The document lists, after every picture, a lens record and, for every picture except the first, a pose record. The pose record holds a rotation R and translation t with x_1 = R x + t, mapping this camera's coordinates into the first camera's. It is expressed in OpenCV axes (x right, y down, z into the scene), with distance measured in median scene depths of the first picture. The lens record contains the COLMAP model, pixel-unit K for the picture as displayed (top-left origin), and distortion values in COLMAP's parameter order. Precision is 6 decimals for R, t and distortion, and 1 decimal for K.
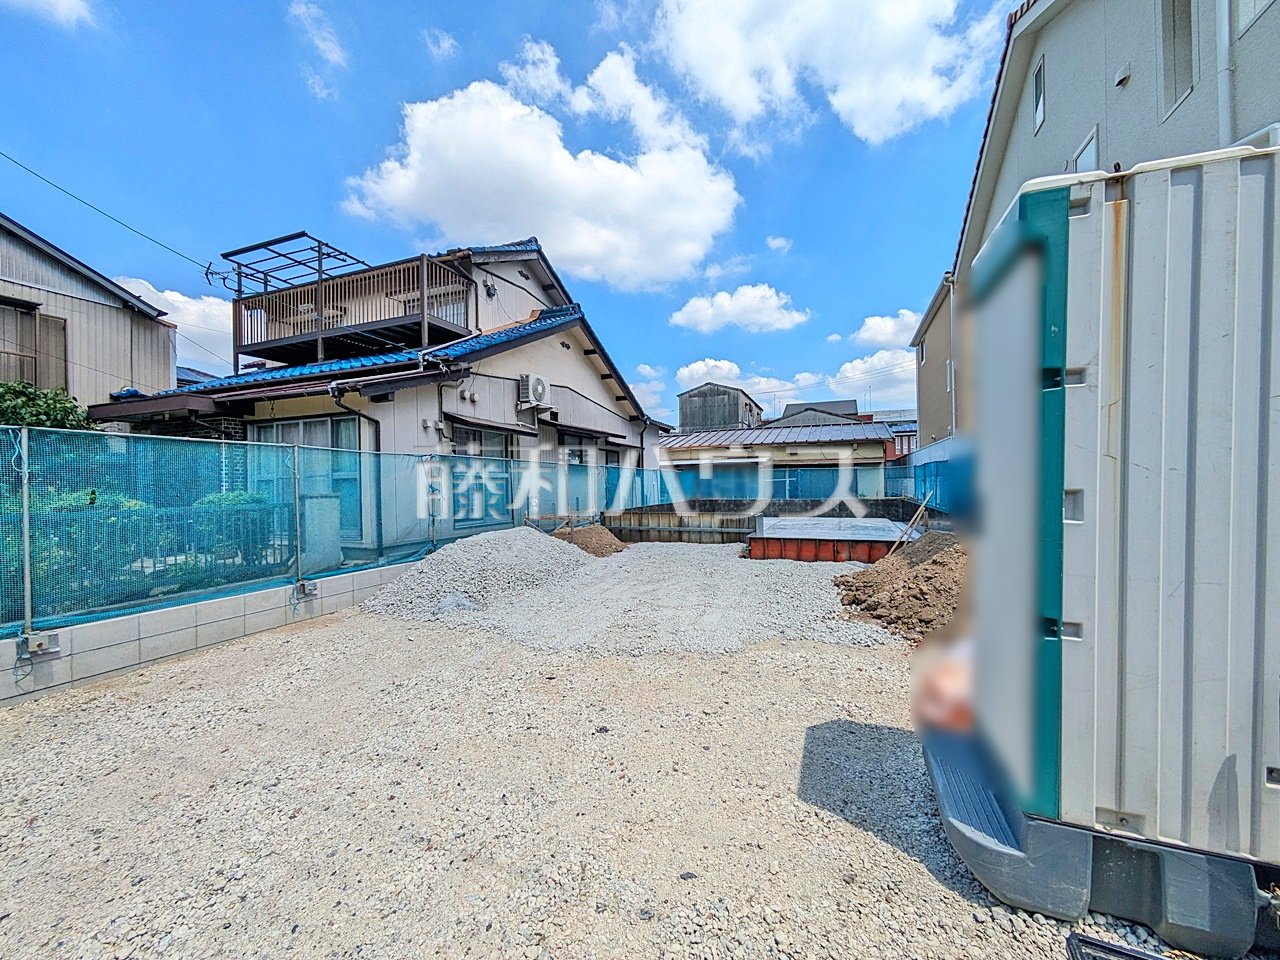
lens RADIAL K [[508.0, 0, 639.4], [0, 508.0, 482.5], [0, 0, 1]] dist [-0.002847, -0.000455]
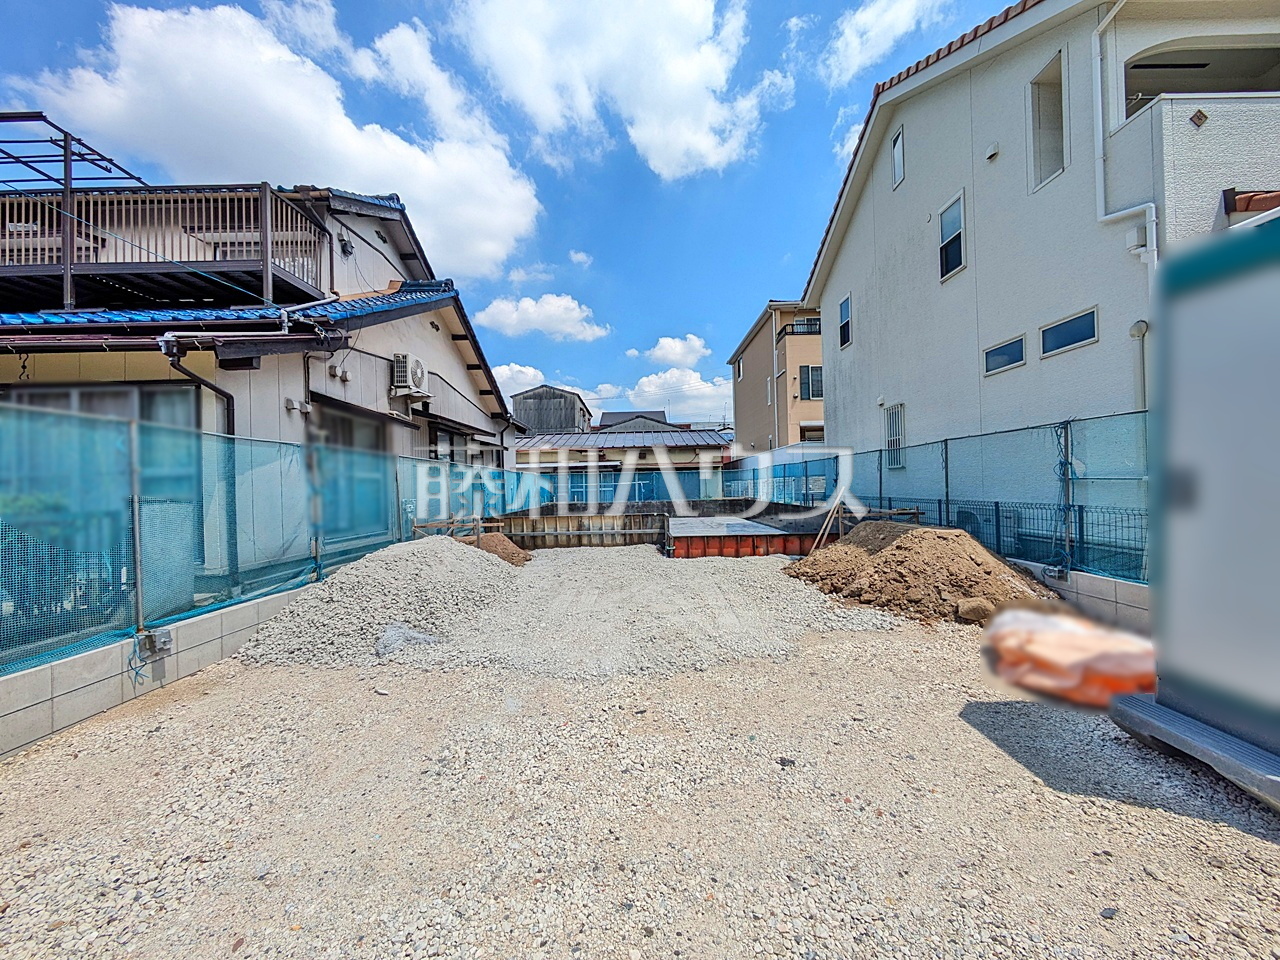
lens RADIAL K [[508.5, 0, 640.0], [0, 508.5, 480.0], [0, 0, 1]] dist [0.000274, 0.000270]
pose [[0.929318, -0.004539, 0.369253, -0.179746], [0.011077, 0.999817, -0.015588, 0.011048], [-0.369115, 0.018577, 0.929198, 0.091818]]
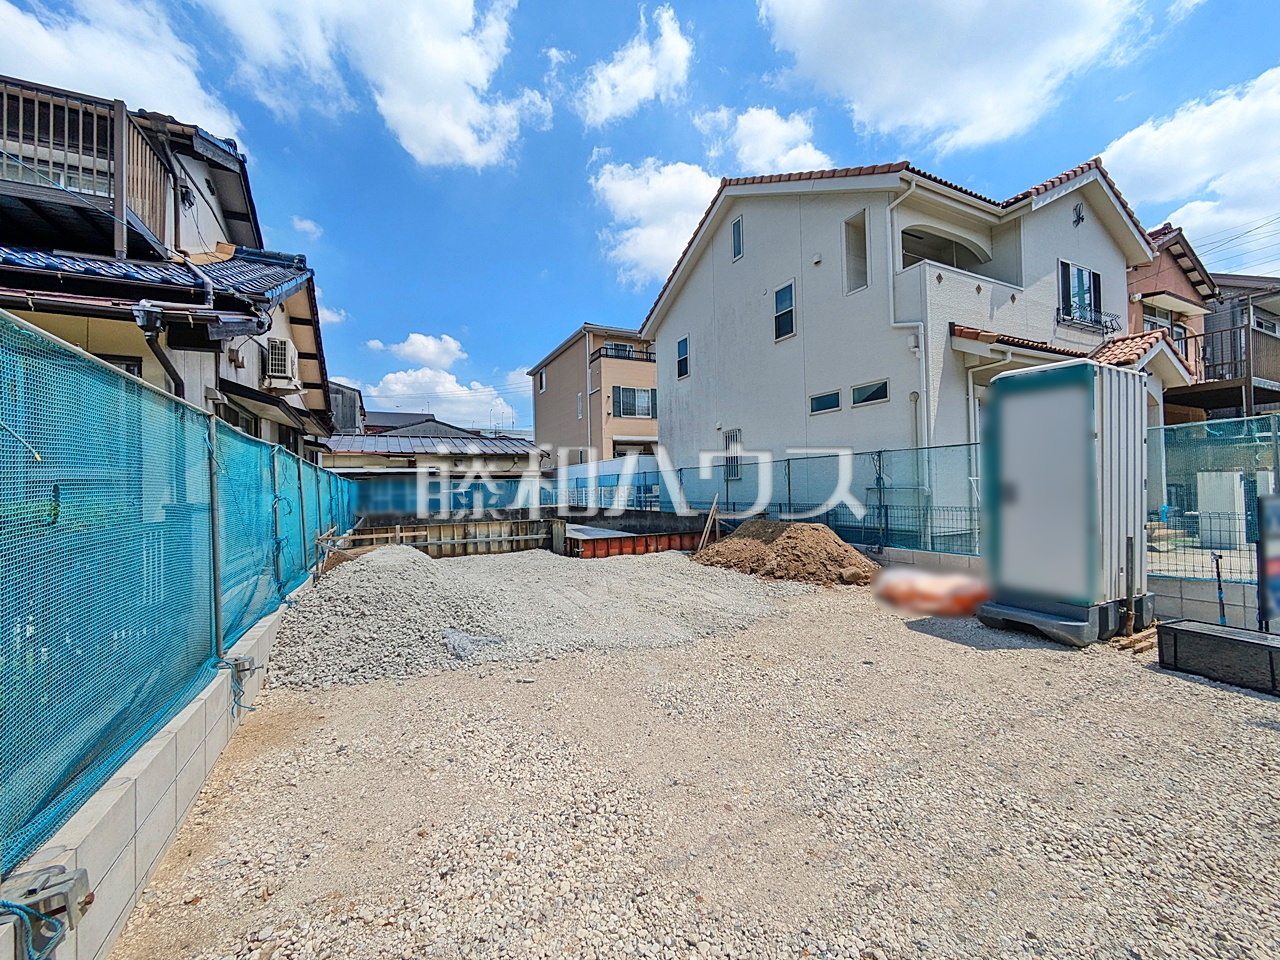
lens RADIAL K [[508.5, 0, 640.0], [0, 508.5, 480.0], [0, 0, 1]] dist [0.000274, 0.000270]
pose [[0.662513, 0.012091, 0.748953, -0.442469], [0.012627, 0.999547, -0.027306, 0.010927], [-0.748944, 0.027547, 0.662061, 0.164724]]
